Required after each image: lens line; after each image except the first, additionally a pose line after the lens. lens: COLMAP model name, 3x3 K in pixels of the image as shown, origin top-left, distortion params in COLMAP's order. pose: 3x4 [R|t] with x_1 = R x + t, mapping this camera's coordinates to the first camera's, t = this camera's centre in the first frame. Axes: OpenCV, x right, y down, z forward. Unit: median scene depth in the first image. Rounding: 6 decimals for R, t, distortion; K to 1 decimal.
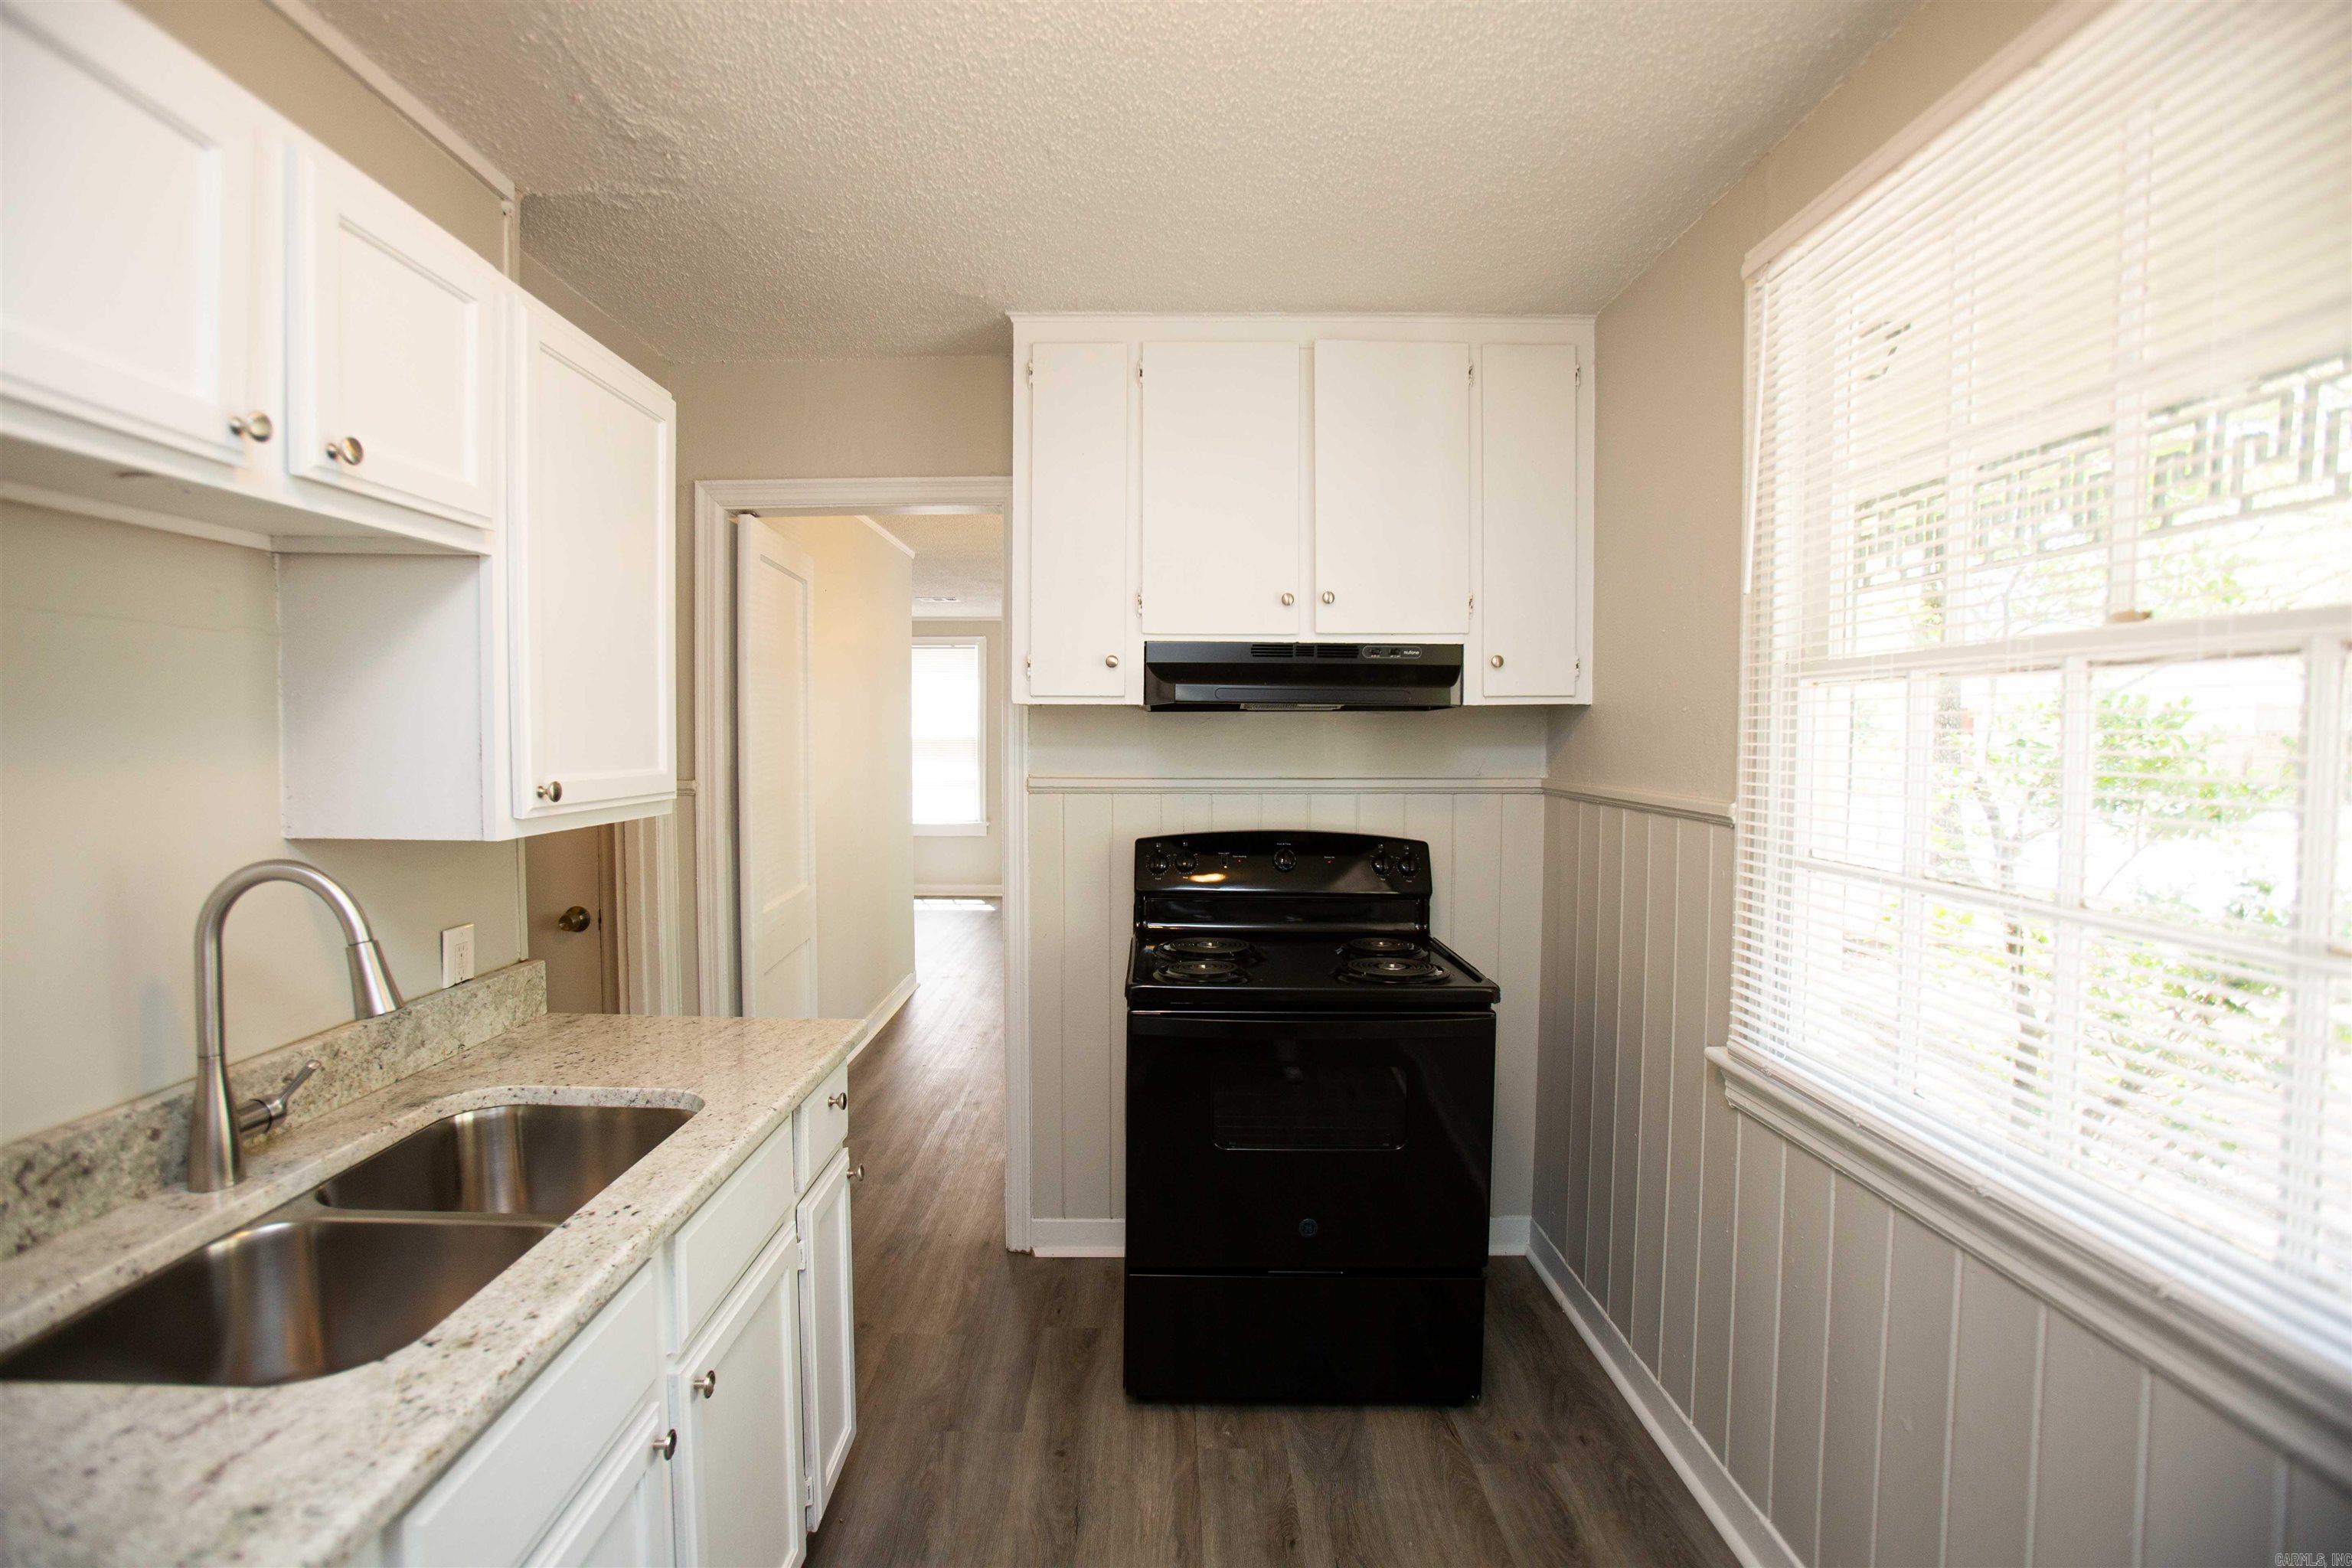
lens RADIAL K [[1079.6, 0, 1176.0], [0, 1079.6, 784.0], [0, 0, 1]] dist [-0.066782, 0.023845]
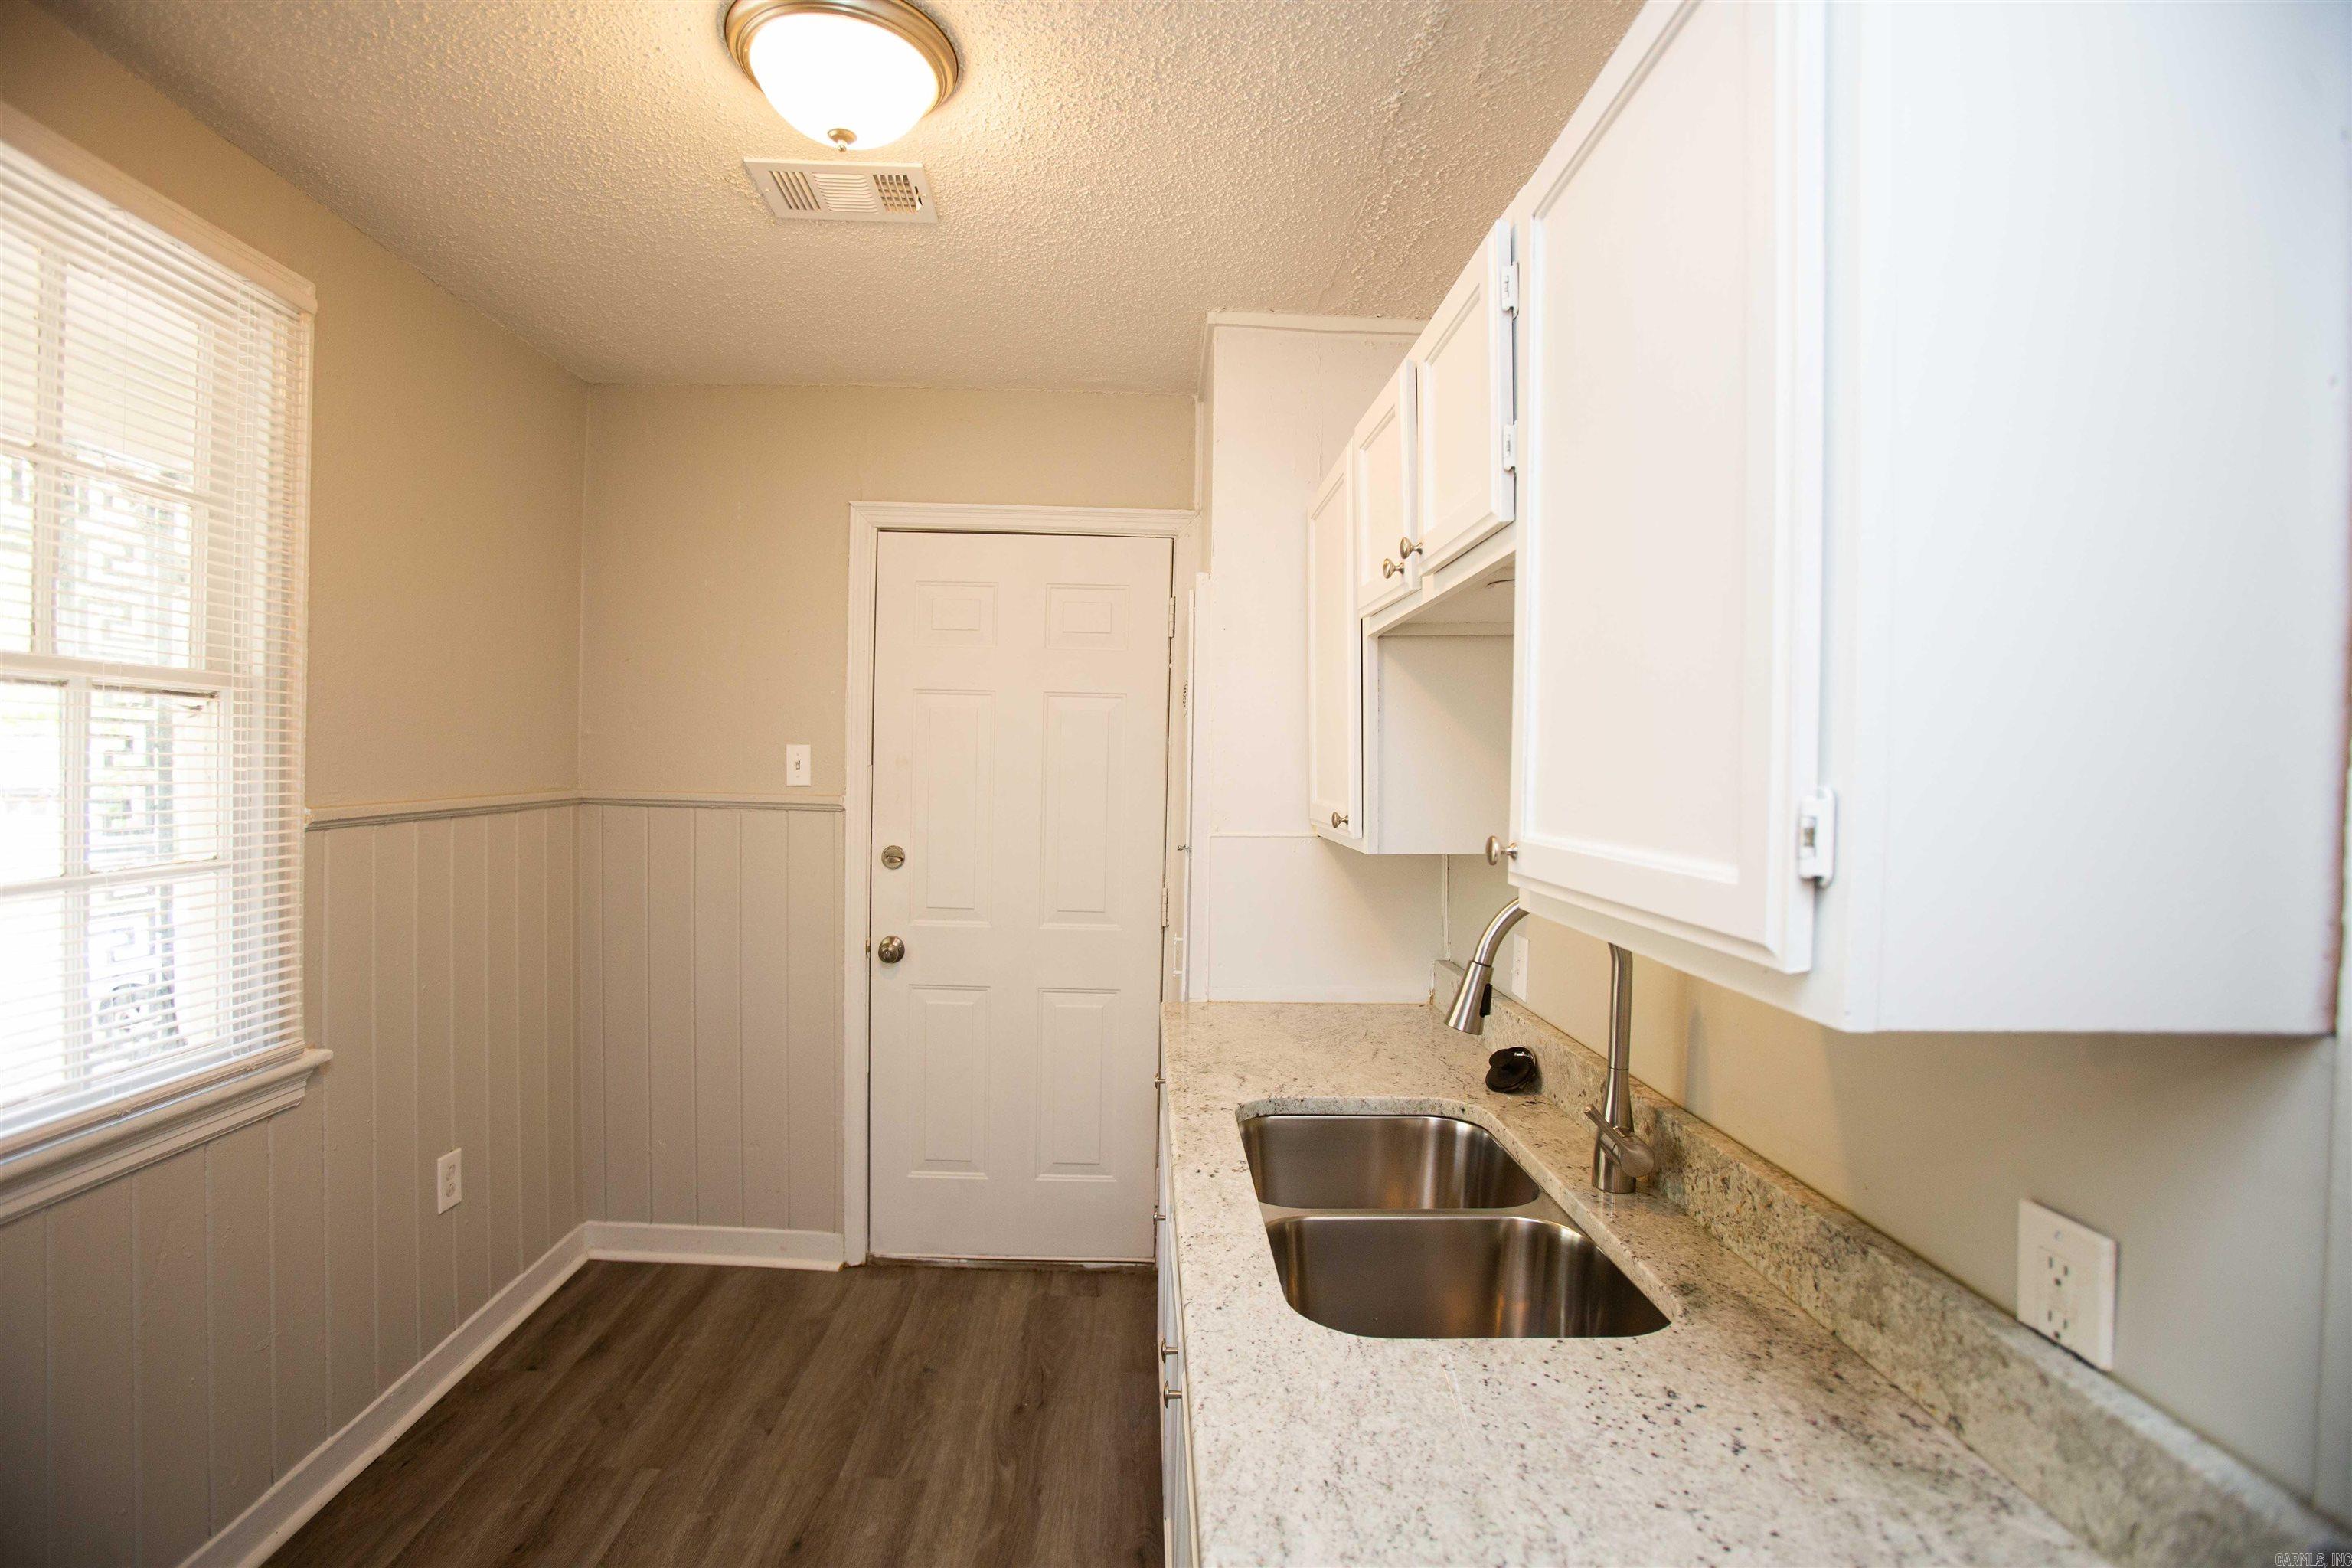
lens RADIAL K [[1099.5, 0, 1173.3], [0, 1099.5, 776.6], [0, 0, 1]] dist [-0.095813, 0.049267]
pose [[-0.999674, -0.023399, -0.010236, -0.283331], [-0.023907, 0.998324, 0.052710, -0.058660], [0.008986, 0.052937, -0.998557, 1.341203]]
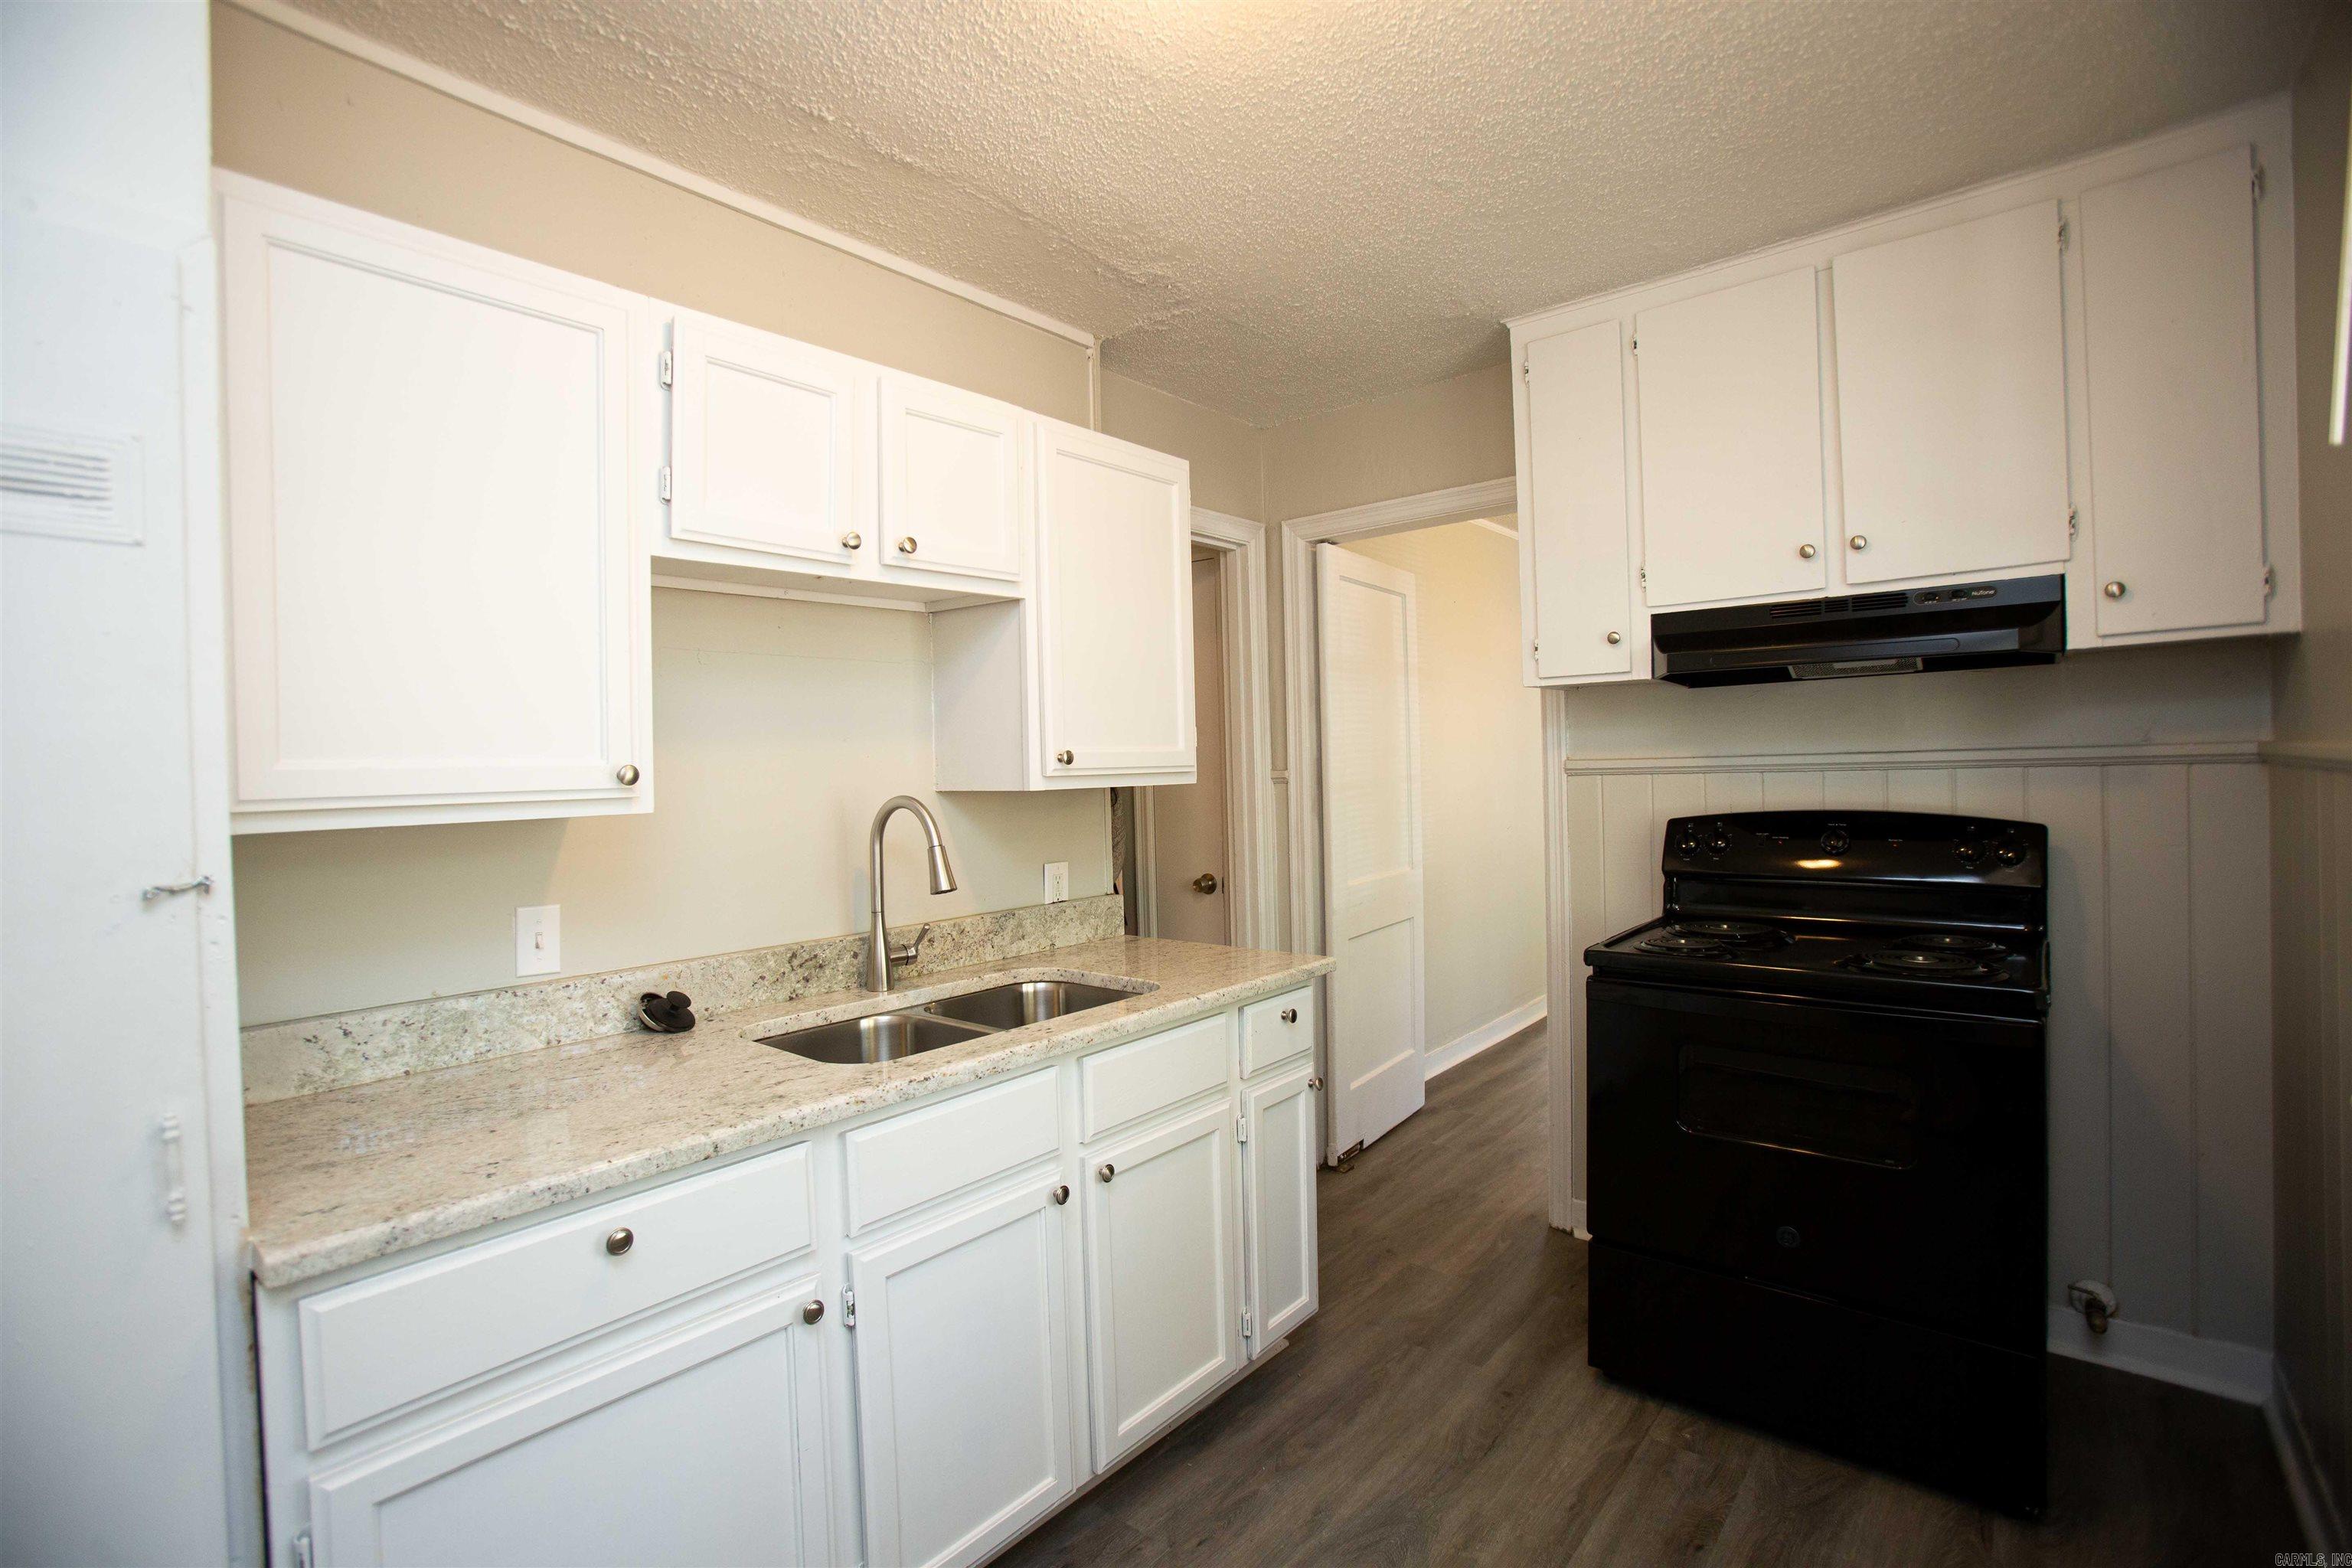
lens RADIAL K [[1099.5, 0, 1173.3], [0, 1099.5, 776.6], [0, 0, 1]] dist [-0.095813, 0.049267]
pose [[0.768037, -0.020203, -0.640087, 0.369337], [0.003064, 0.999607, -0.027874, 0.058351], [0.640399, 0.019447, 0.767796, -0.039294]]
